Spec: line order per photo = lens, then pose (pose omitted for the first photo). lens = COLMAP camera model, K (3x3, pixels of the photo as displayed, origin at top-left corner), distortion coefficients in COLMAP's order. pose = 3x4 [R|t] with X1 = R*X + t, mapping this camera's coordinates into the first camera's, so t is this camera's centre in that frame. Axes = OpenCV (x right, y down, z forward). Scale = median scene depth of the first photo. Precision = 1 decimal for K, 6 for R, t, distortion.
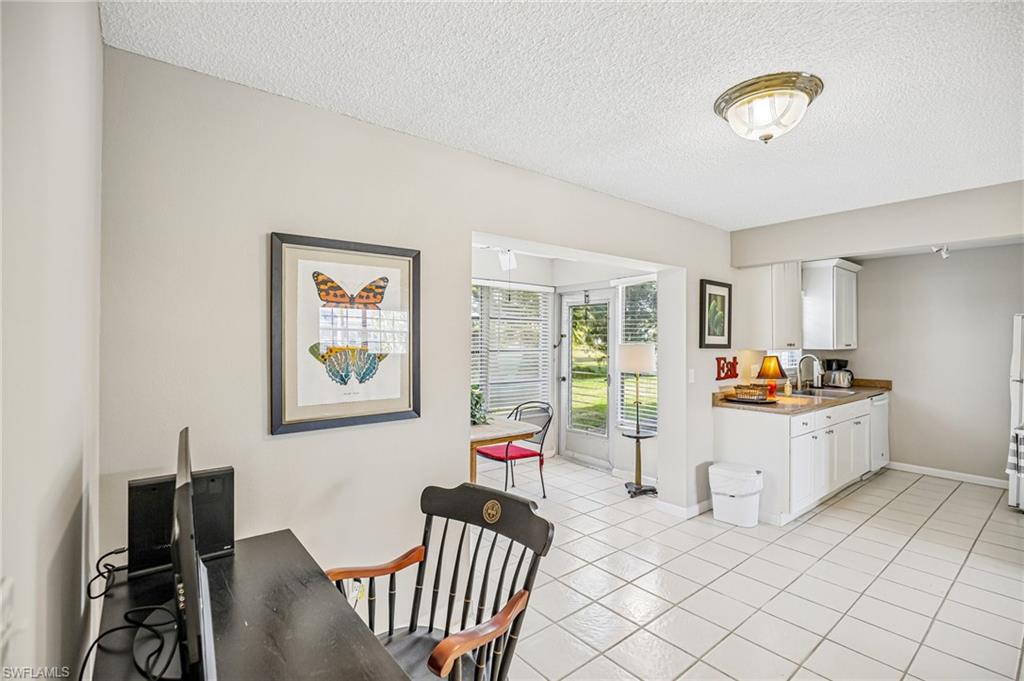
lens RADIAL K [[472.8, 0, 515.6], [0, 472.8, 334.7], [0, 0, 1]] dist [-0.020699, 0.004697]
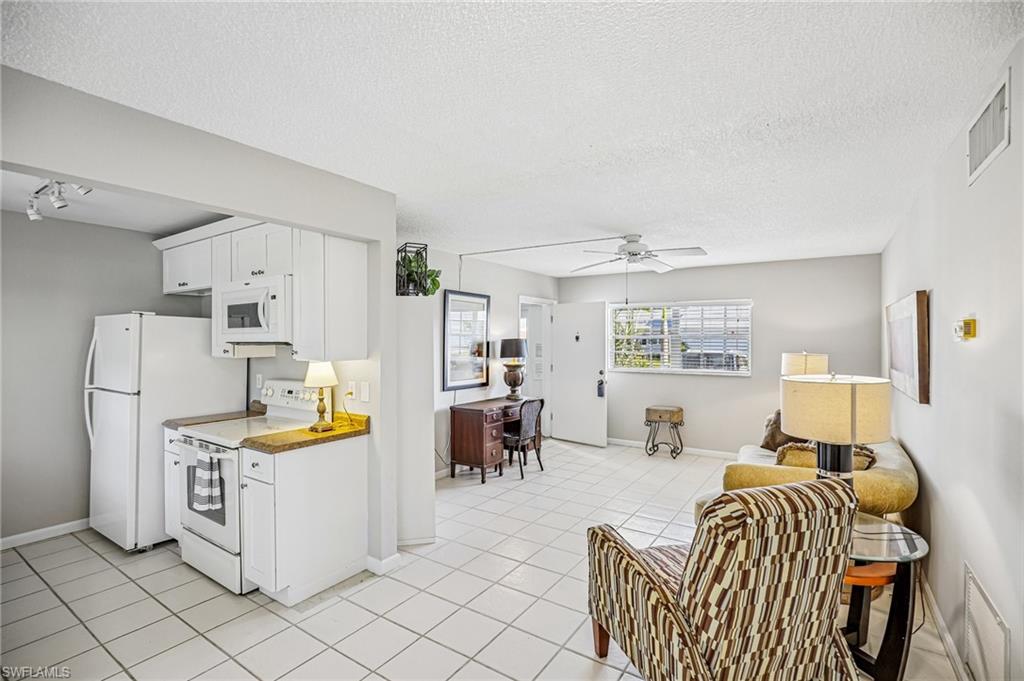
lens RADIAL K [[472.8, 0, 532.1], [0, 472.8, 339.6], [0, 0, 1]] dist [-0.020699, 0.004697]
pose [[-0.323279, -0.004562, 0.946293, 0.081834], [-0.011868, 0.999929, 0.000766, -0.005517], [-0.946229, -0.010983, -0.323310, 0.573655]]
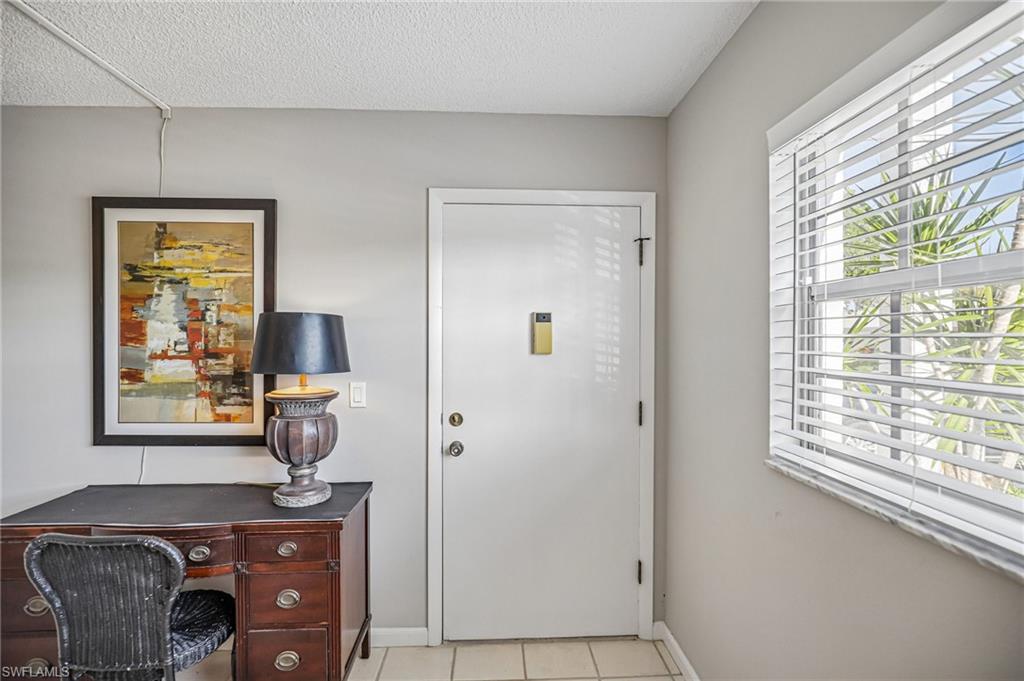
lens RADIAL K [[472.8, 0, 506.7], [0, 472.8, 340.1], [0, 0, 1]] dist [-0.020699, 0.004697]
pose [[0.603579, -0.005075, 0.797287, 1.186906], [-0.005964, 0.999923, 0.010880, 0.011635], [-0.797281, -0.011322, 0.603502, -0.262158]]
